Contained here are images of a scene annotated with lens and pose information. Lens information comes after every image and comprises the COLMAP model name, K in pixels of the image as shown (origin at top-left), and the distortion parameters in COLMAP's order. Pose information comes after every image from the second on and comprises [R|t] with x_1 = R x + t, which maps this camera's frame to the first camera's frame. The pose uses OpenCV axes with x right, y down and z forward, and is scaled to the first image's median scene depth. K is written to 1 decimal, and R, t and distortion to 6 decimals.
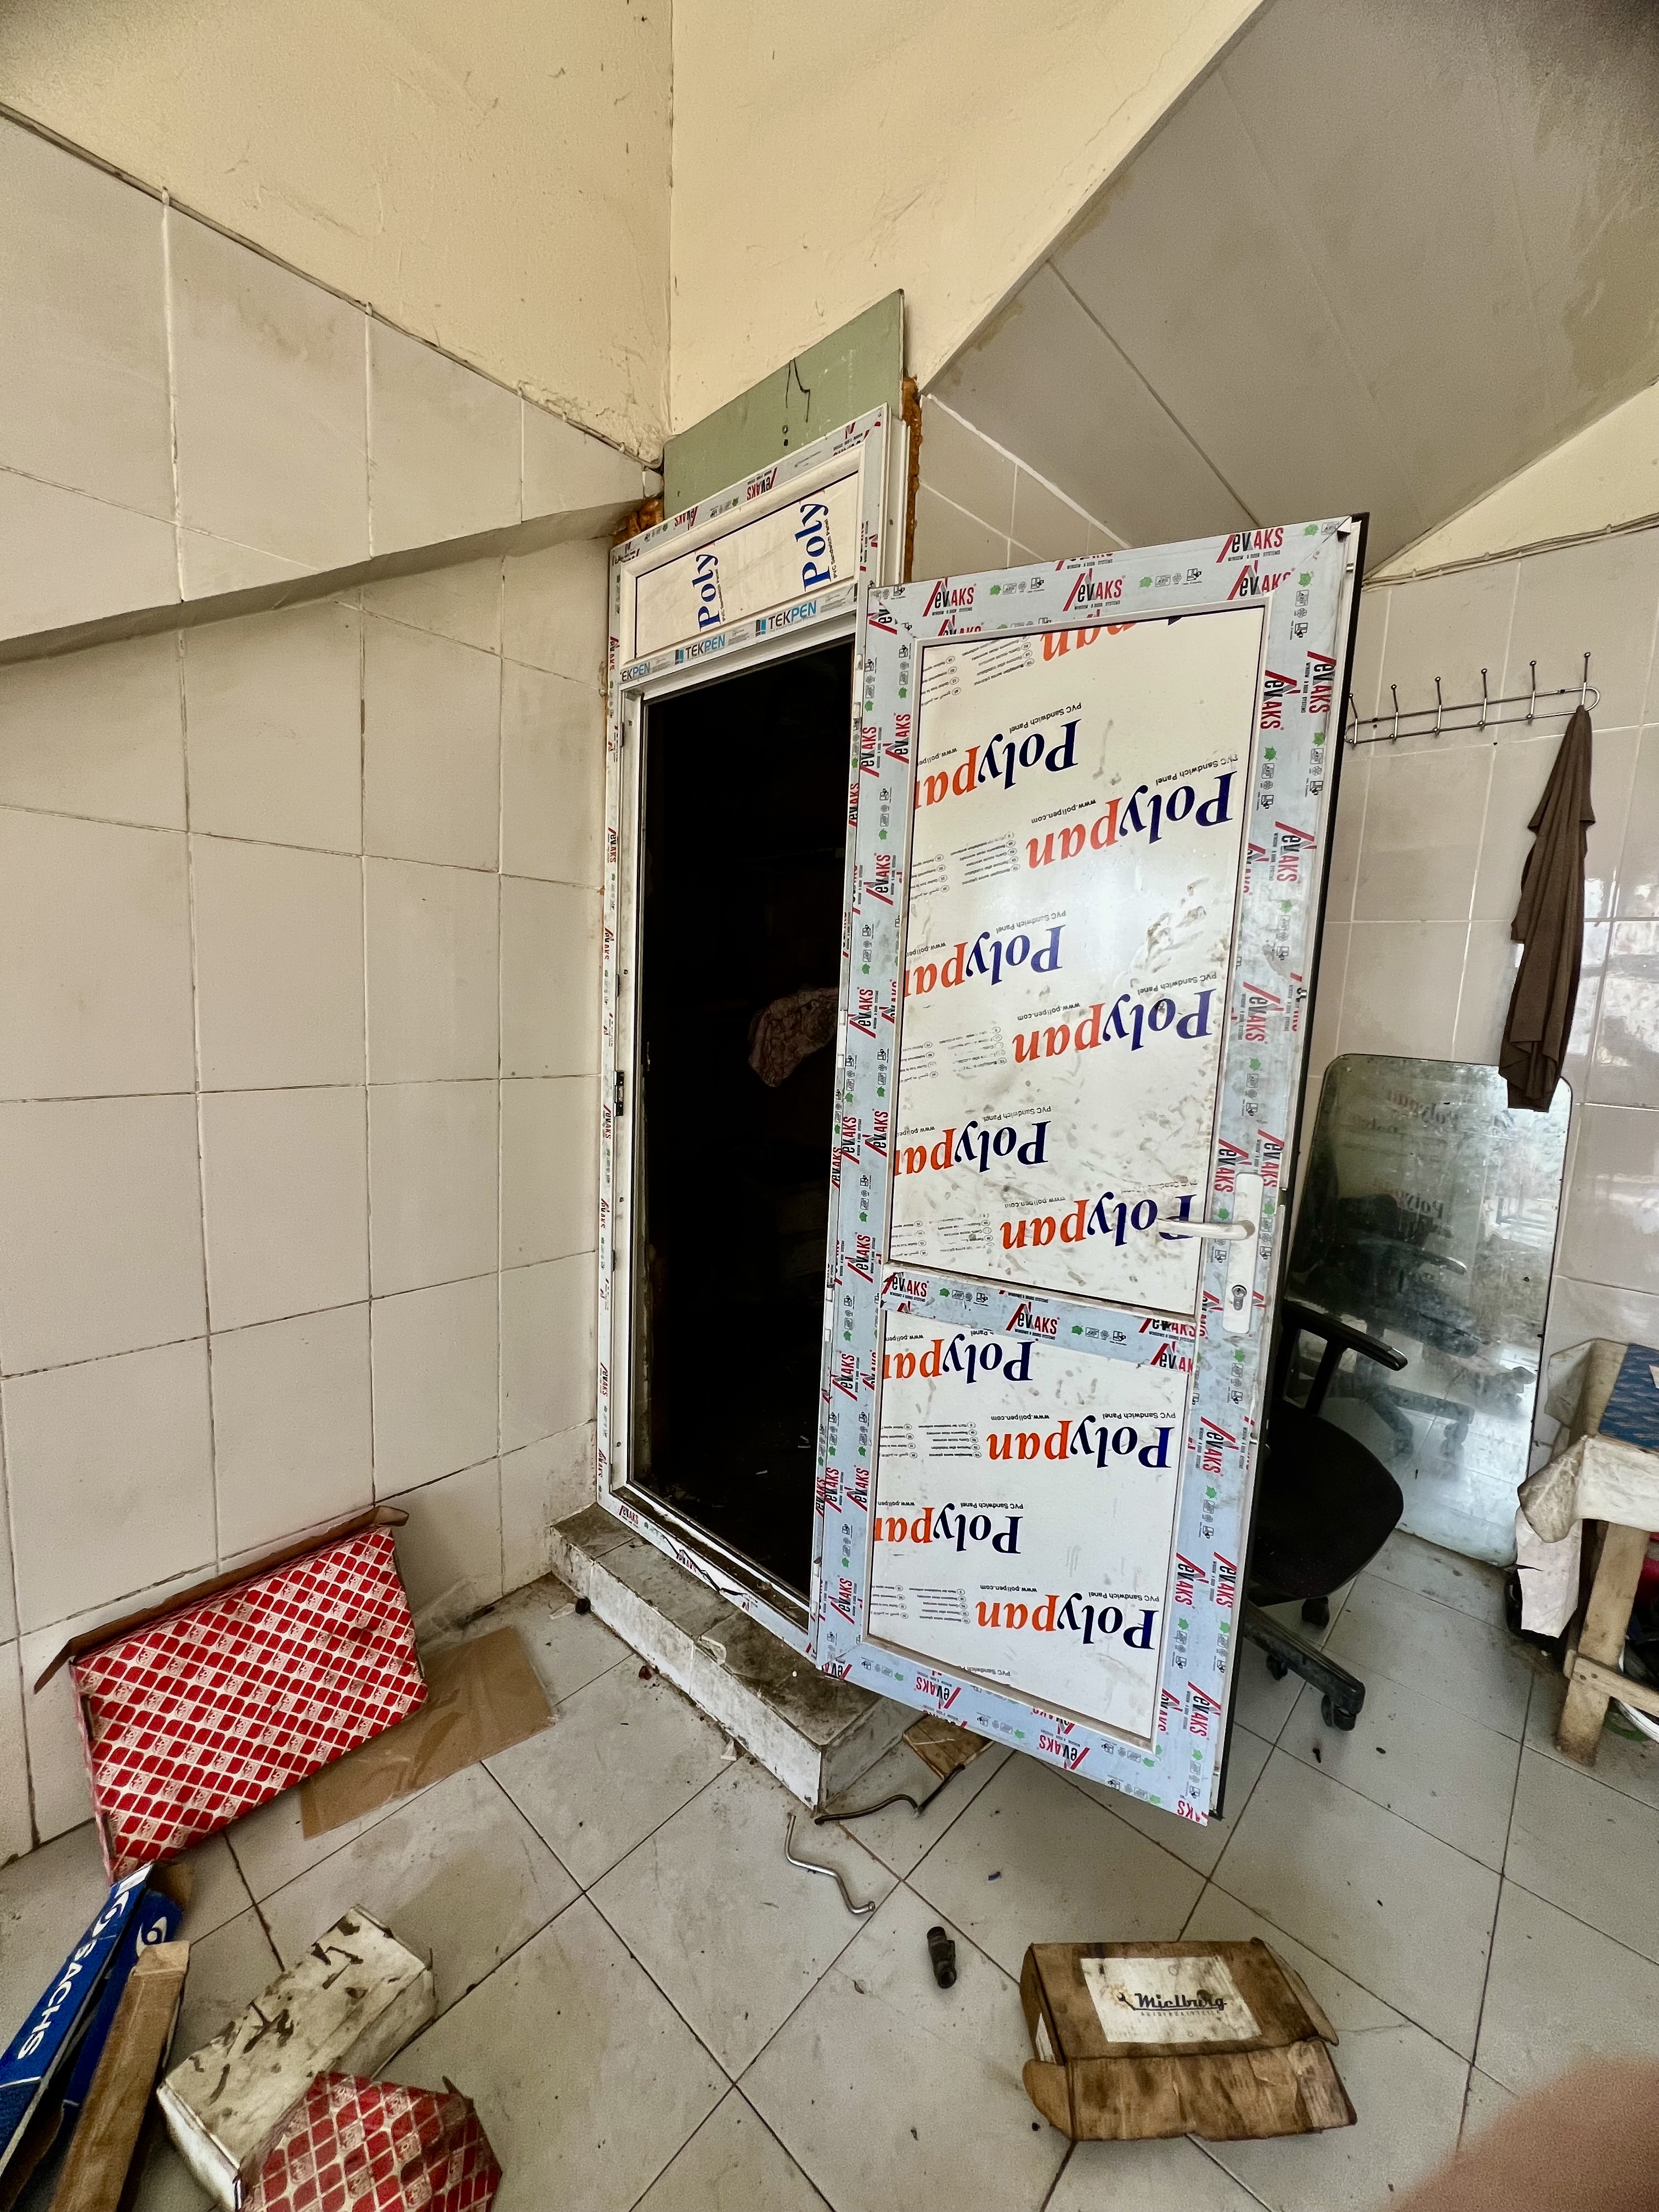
lens RADIAL K [[887.1, 0, 832.0], [0, 887.1, 1093.8], [0, 0, 1]] dist [0.000968, 0.000141]
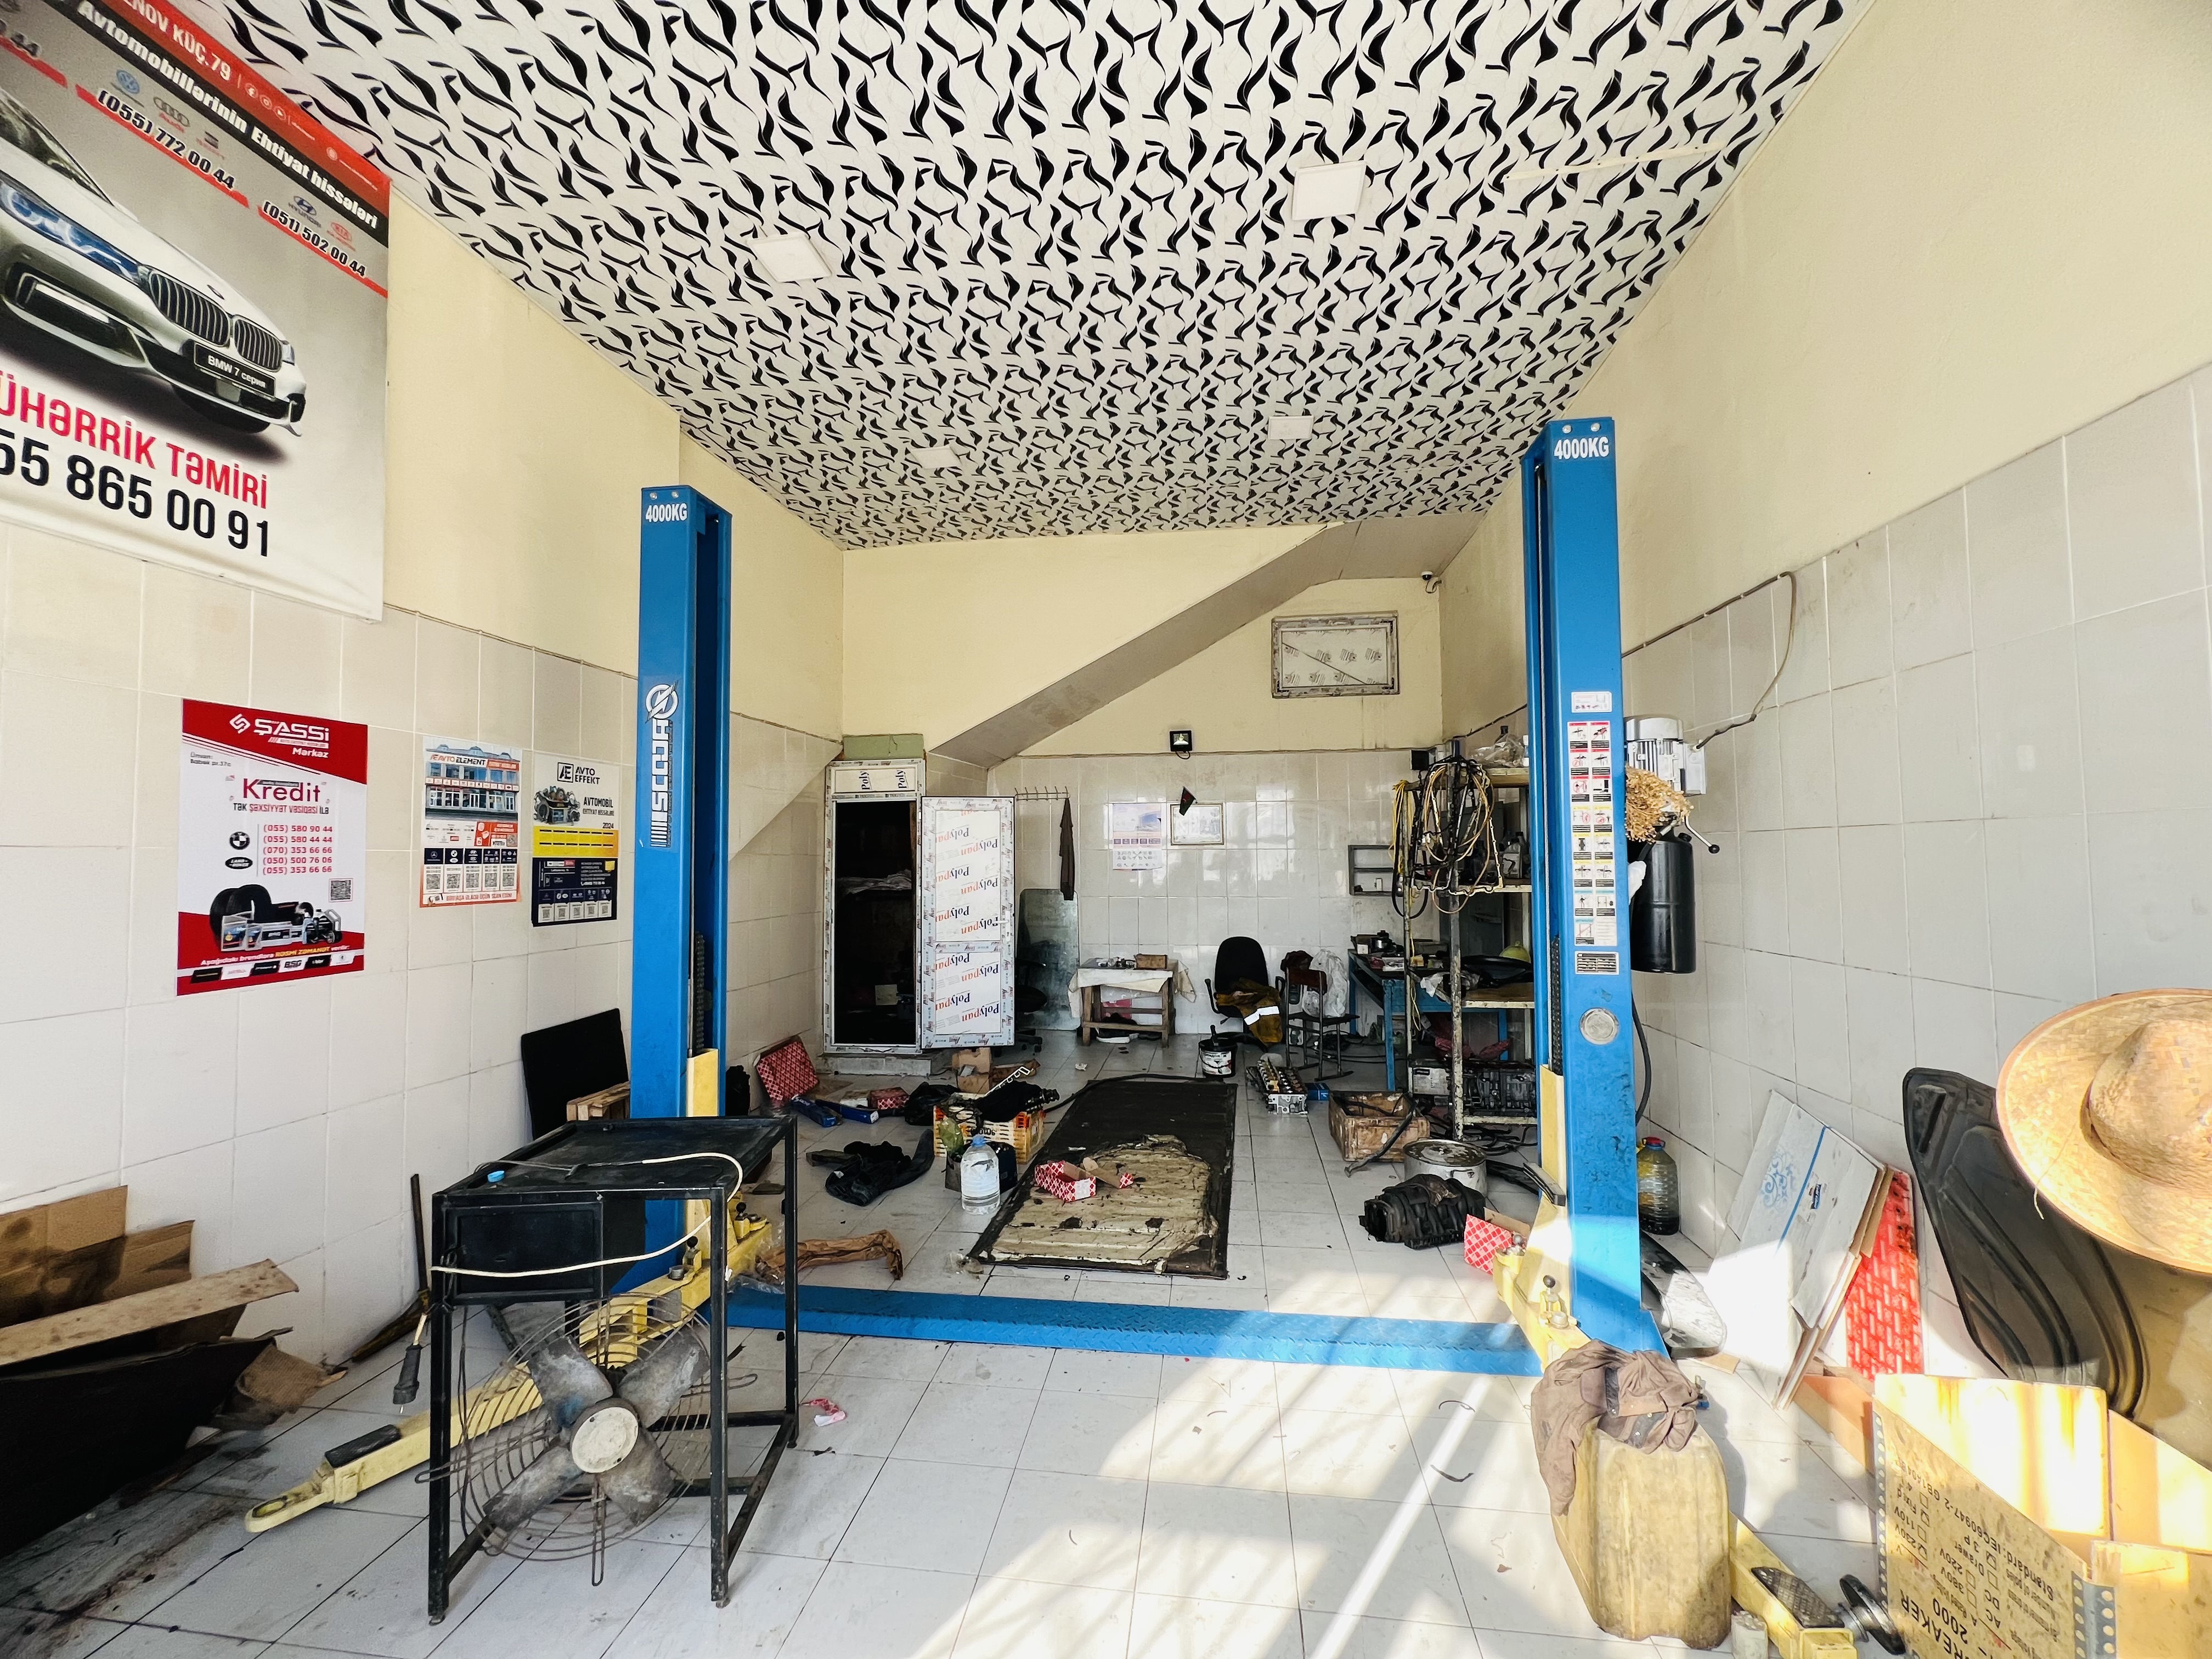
lens RADIAL K [[887.1, 0, 1111.2], [0, 887.1, 824.7], [0, 0, 1]] dist [0.000968, 0.000141]
pose [[0.824384, -0.030591, 0.565204, -1.795043], [0.114607, 0.986877, -0.113748, 0.226409], [-0.554307, 0.158548, 0.817072, -3.377905]]
